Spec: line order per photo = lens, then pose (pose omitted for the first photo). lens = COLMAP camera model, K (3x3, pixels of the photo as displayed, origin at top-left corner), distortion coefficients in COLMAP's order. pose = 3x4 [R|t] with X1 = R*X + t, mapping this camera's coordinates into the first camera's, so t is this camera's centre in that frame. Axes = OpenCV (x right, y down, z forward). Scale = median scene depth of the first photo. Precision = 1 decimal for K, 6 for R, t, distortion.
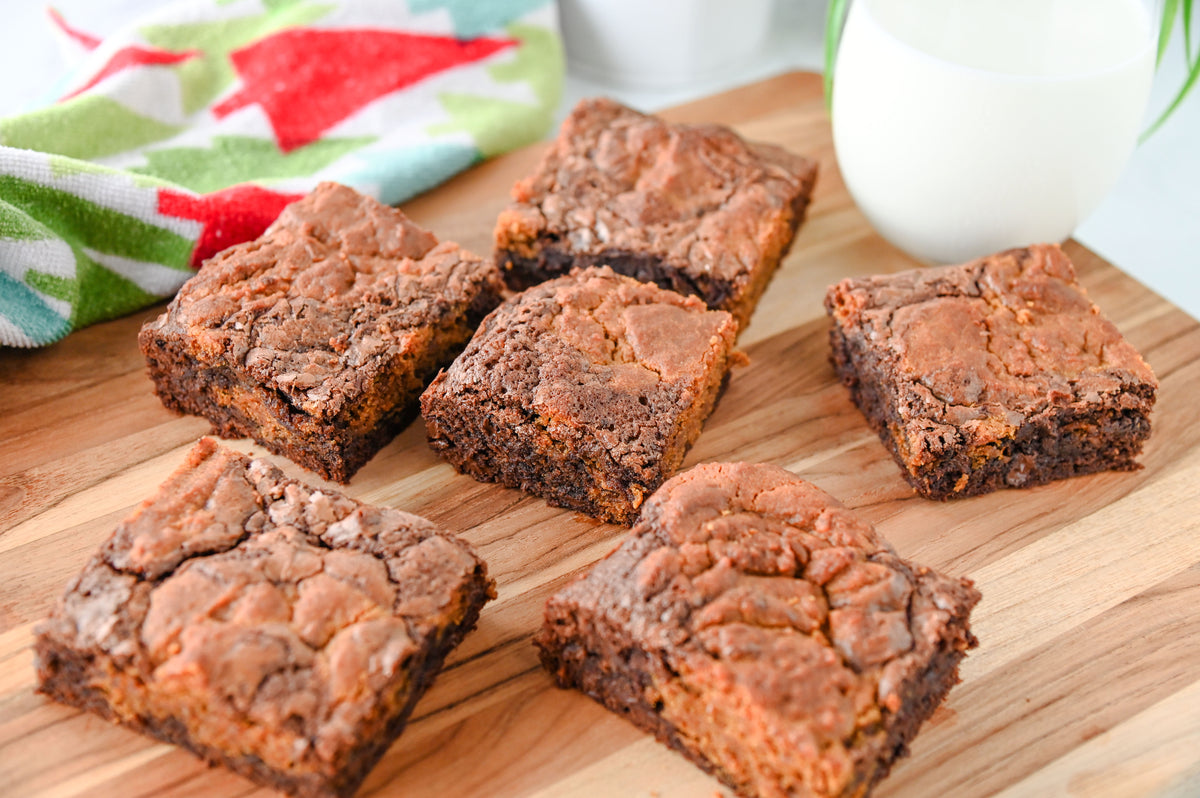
lens RADIAL K [[1544.2, 0, 603.8], [0, 1544.2, 398.1], [0, 0, 1]] dist [0.095240, -0.002986]
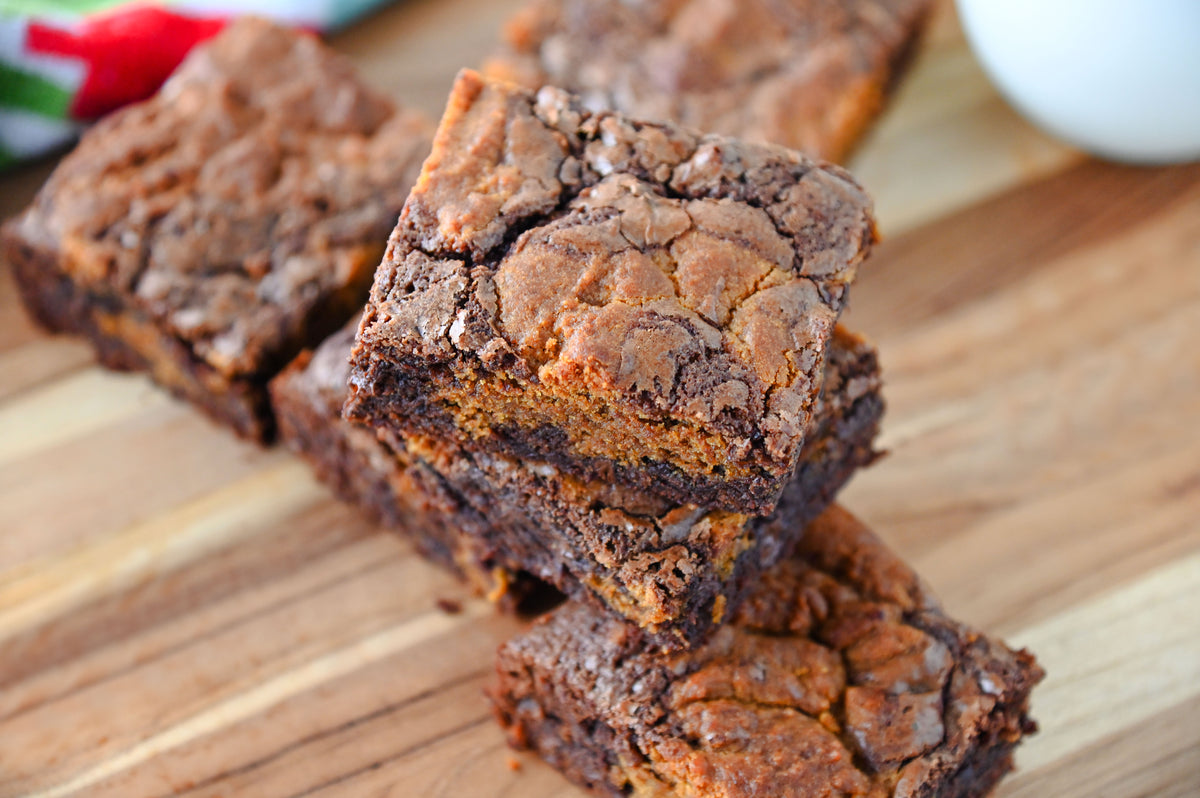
lens RADIAL K [[2412.9, 0, 603.8], [0, 2412.9, 410.2], [0, 0, 1]] dist [0.306310, 0.048318]
pose [[0.997108, 0.054948, -0.052501, 0.075328], [-0.044782, 0.982964, 0.178260, -0.212100], [0.061402, -0.175394, 0.982582, -0.209151]]
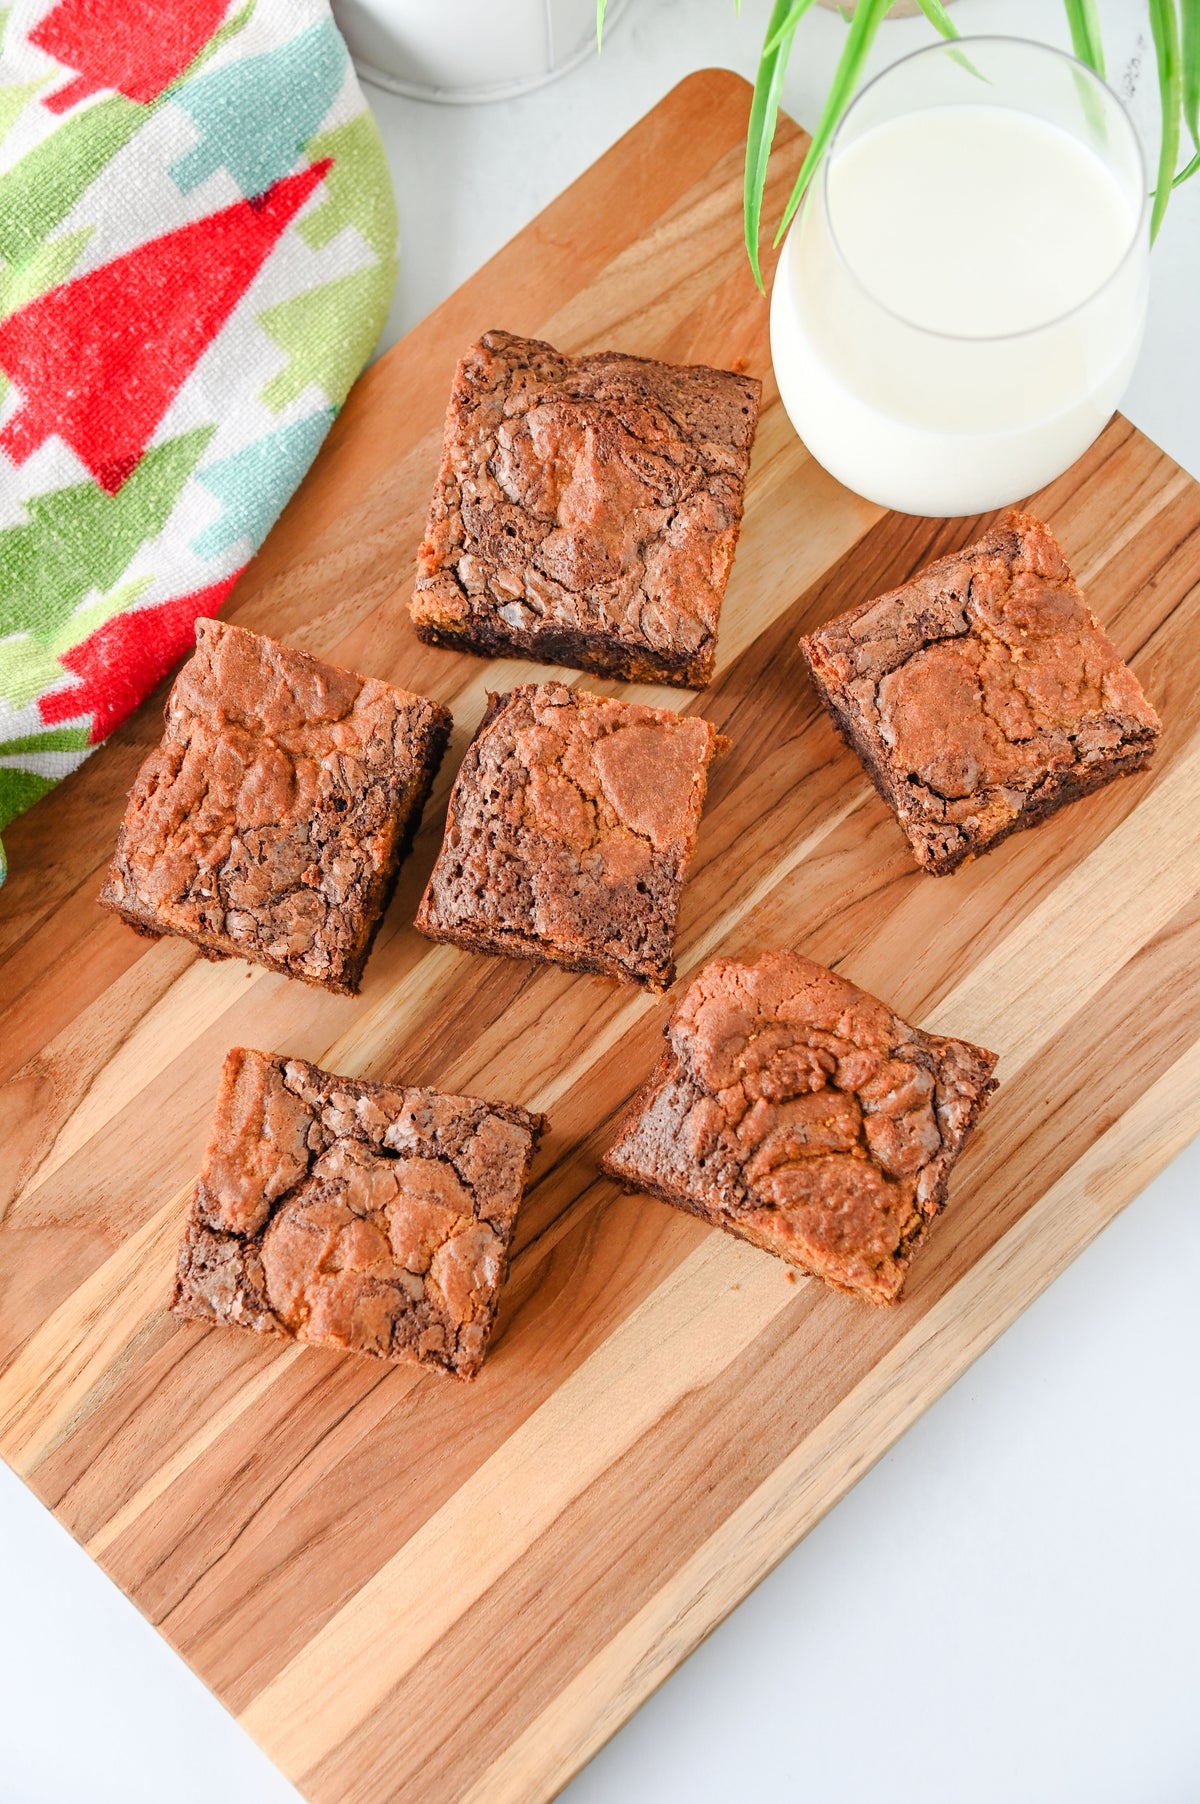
lens RADIAL K [[2357.0, 0, 600.4], [0, 2357.0, 892.5], [0, 0, 1]] dist [0.113465, 0.025182]
pose [[0.976059, -0.216789, -0.017667, 0.028018], [0.183471, 0.776975, 0.602203, -0.975532], [-0.116824, -0.591027, 0.798147, -0.199431]]
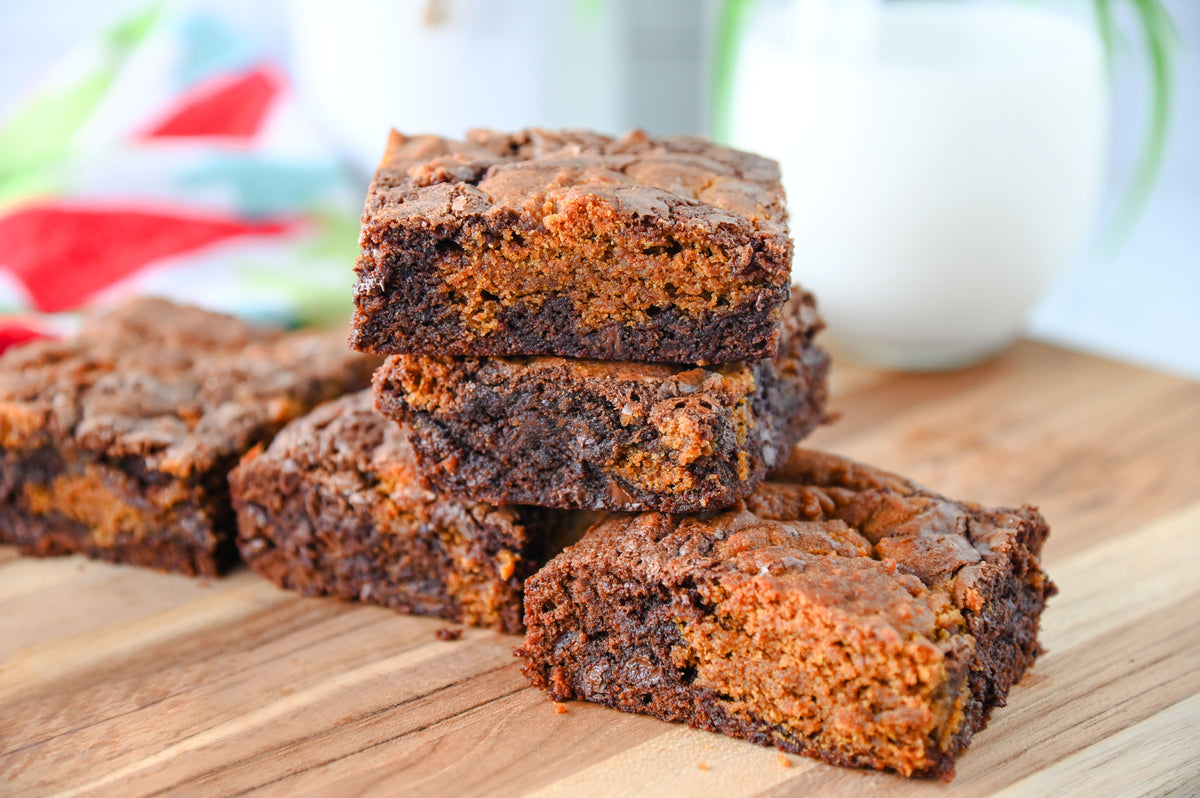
lens RADIAL K [[2412.9, 0, 603.8], [0, 2412.9, 410.2], [0, 0, 1]] dist [0.306310, 0.048318]
pose [[0.983299, -0.092785, 0.156572, -0.179518], [0.142331, 0.928187, -0.343817, 0.468710], [-0.113427, 0.360360, 0.925892, -0.181636]]
